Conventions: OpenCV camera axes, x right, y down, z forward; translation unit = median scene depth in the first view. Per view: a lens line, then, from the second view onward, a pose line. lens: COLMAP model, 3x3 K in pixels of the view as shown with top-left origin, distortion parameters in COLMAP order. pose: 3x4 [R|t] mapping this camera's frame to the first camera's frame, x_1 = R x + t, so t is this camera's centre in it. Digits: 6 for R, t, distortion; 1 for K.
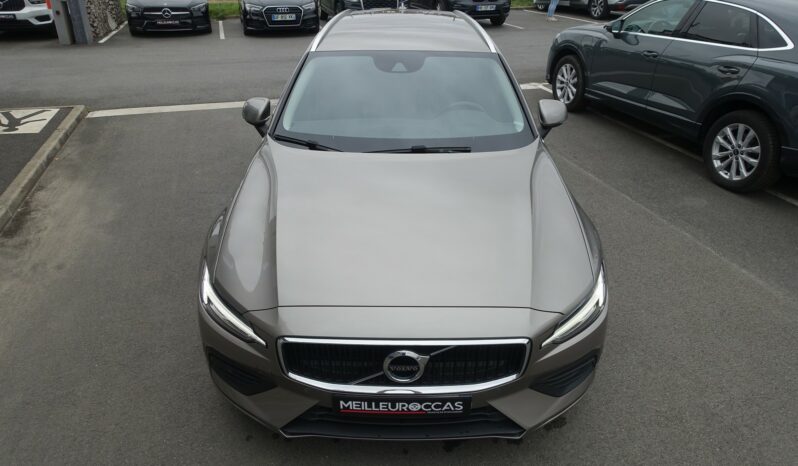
lens RADIAL K [[545.9, 0, 398.6], [0, 545.9, 232.9], [0, 0, 1]] dist [-0.003247, 0.003348]
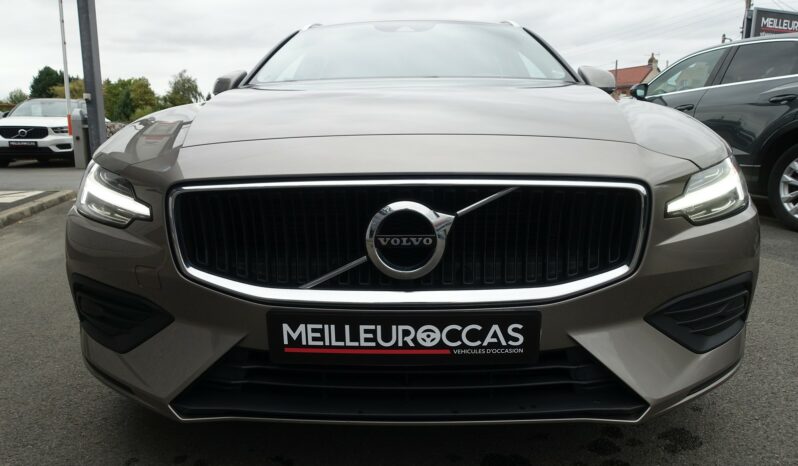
lens RADIAL K [[545.9, 0, 398.8], [0, 545.9, 232.0], [0, 0, 1]] dist [-0.003247, 0.003348]
pose [[0.999662, -0.009610, -0.024157, 0.014965], [0.002167, 0.956743, -0.290926, 0.371661], [0.025908, 0.290775, 0.956441, 0.483434]]
